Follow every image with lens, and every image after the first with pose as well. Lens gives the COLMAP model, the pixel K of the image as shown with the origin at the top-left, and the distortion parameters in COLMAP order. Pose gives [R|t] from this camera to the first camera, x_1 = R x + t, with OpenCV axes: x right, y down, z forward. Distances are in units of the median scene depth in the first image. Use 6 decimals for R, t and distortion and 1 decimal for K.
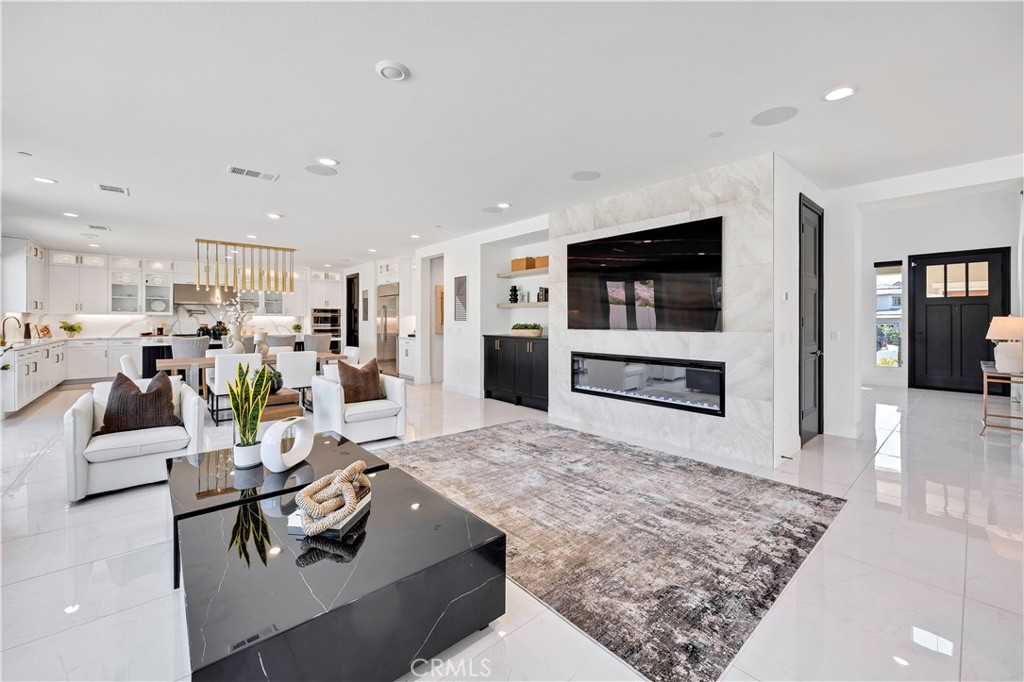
lens RADIAL K [[431.1, 0, 511.5], [0, 431.1, 326.1], [0, 0, 1]] dist [-0.001988, 0.000250]
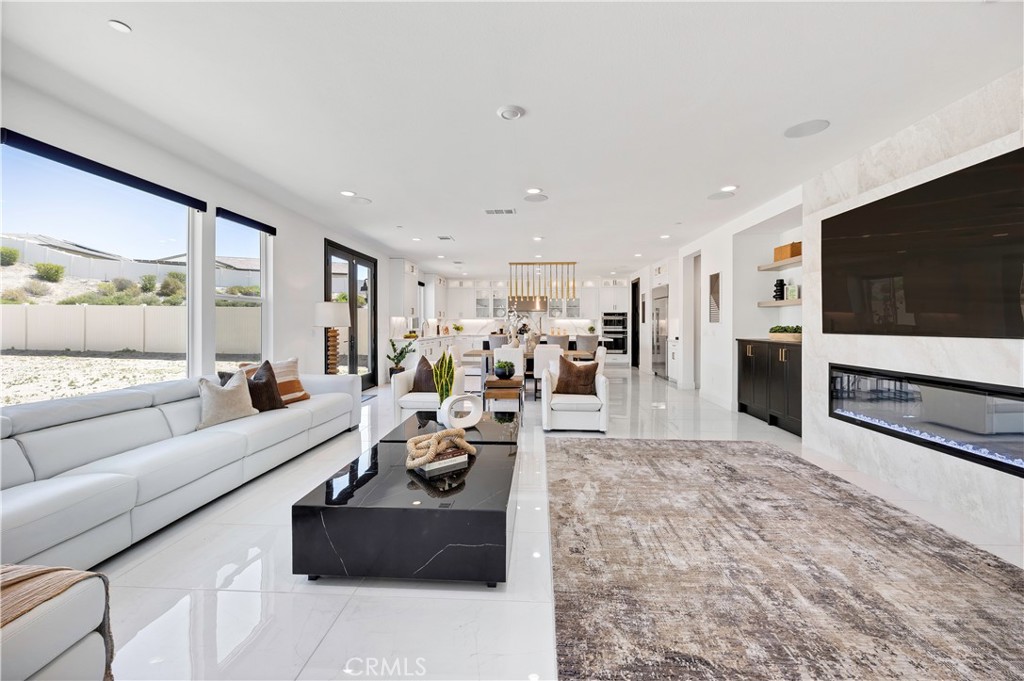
lens RADIAL K [[431.1, 0, 511.5], [0, 431.1, 325.6], [0, 0, 1]] dist [-0.001988, 0.000250]
pose [[0.687981, 0.000942, -0.725728, 0.313453], [-0.008485, 0.999941, -0.006746, 0.004718], [0.725679, 0.010799, 0.687949, 0.094128]]
